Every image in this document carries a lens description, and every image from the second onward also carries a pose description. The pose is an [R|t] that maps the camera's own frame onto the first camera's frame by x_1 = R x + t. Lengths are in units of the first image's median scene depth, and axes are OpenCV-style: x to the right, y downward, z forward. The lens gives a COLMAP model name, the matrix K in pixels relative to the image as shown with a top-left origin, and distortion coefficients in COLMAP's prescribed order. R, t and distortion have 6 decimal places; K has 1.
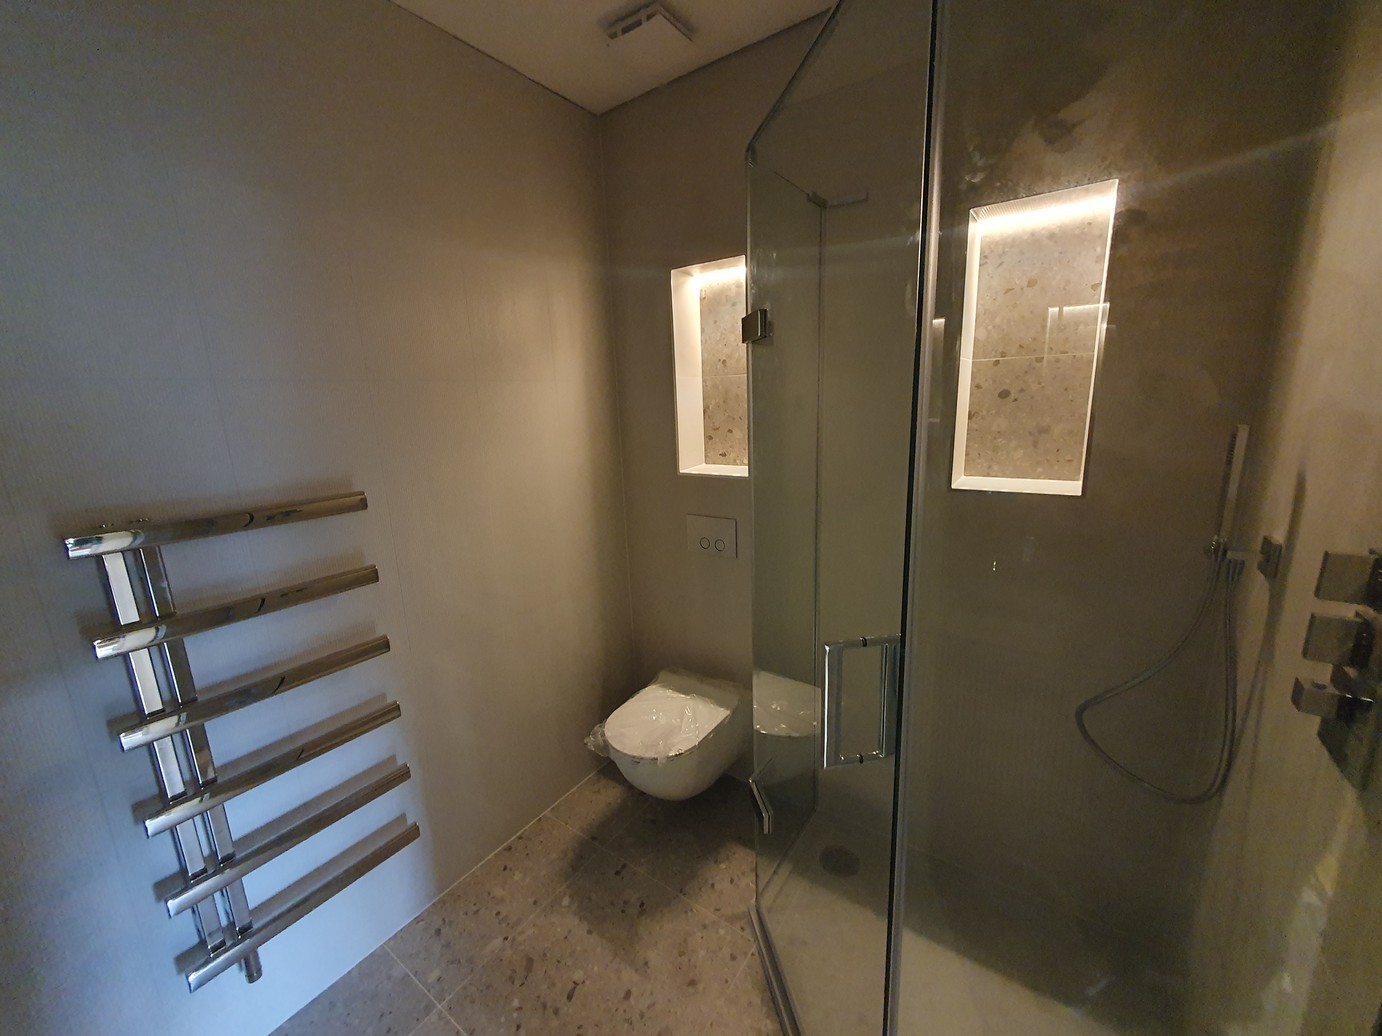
lens RADIAL K [[545.1, 0, 685.5], [0, 545.1, 517.0], [0, 0, 1]] dist [0.005459, -0.001345]
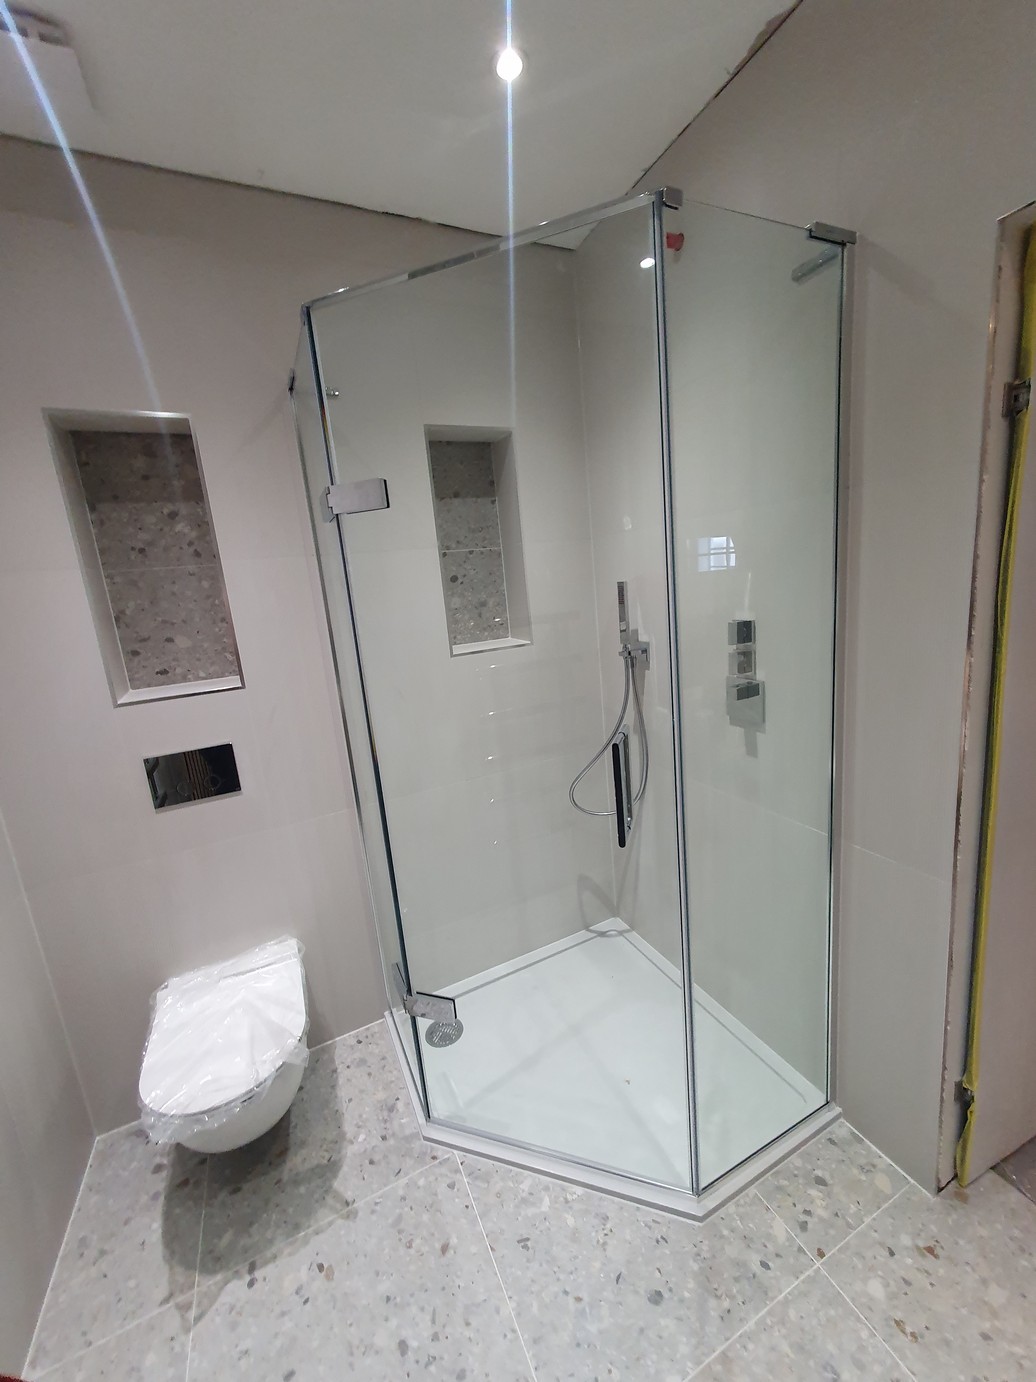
lens RADIAL K [[545.1, 0, 522.2], [0, 545.1, 689.5], [0, 0, 1]] dist [0.005459, -0.001345]
pose [[0.484745, -0.176919, 0.856576, -0.468617], [0.256570, 0.965009, 0.054119, -0.004940], [-0.836178, 0.193538, 0.513175, 0.268394]]
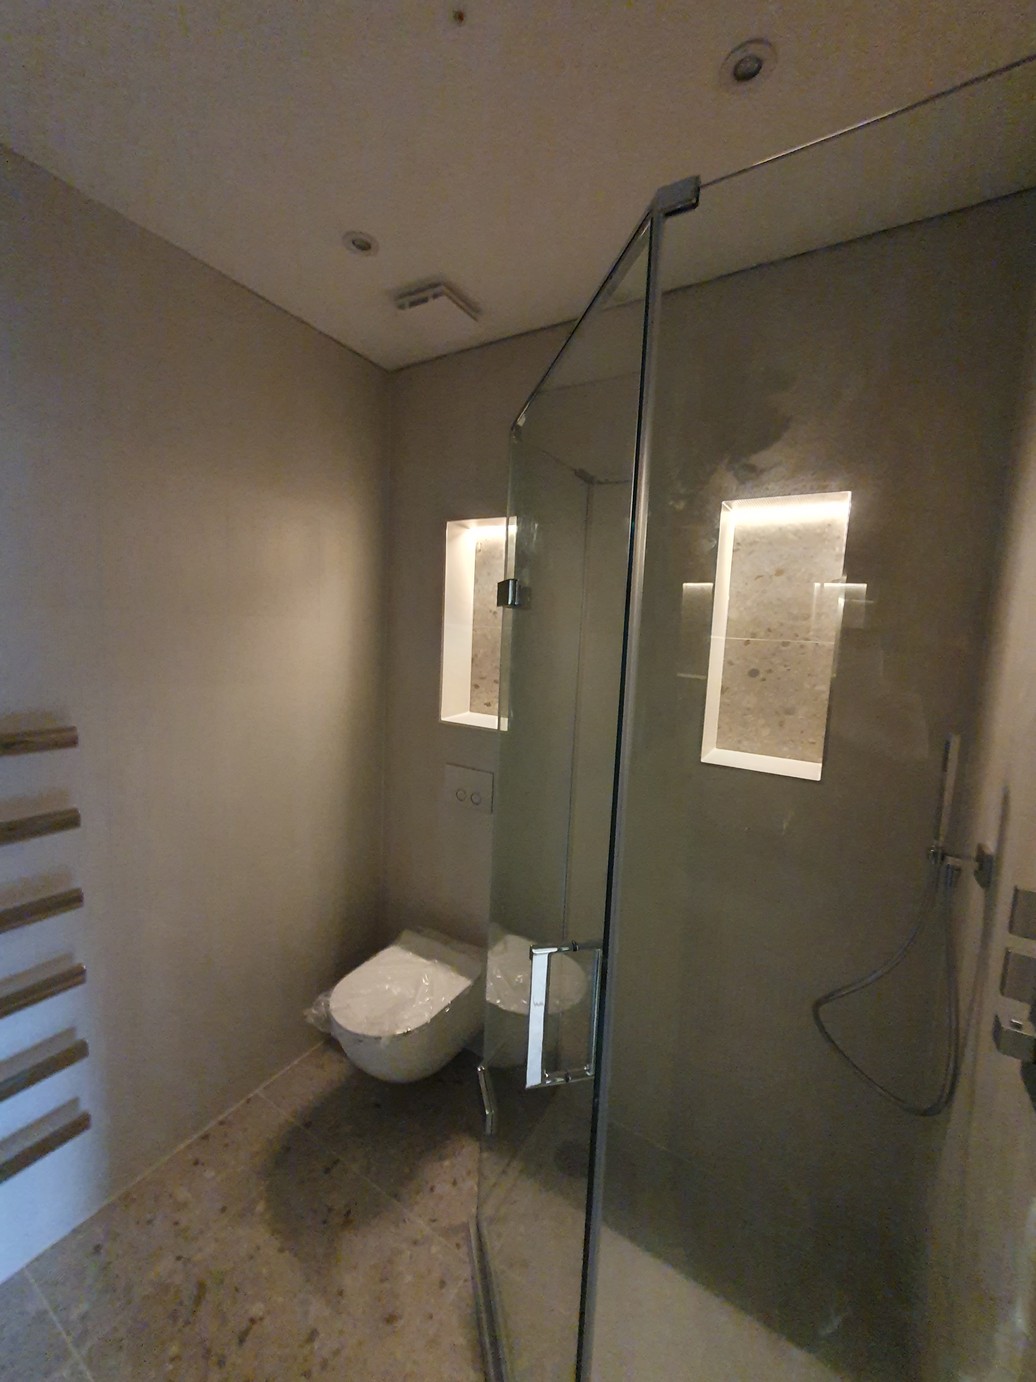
lens RADIAL K [[545.1, 0, 520.4], [0, 545.1, 687.0], [0, 0, 1]] dist [0.005459, -0.001345]
pose [[0.994330, 0.076187, 0.074179, 0.070960], [-0.067797, 0.991649, -0.109712, -0.055453], [-0.081918, 0.104060, 0.991192, 0.017525]]
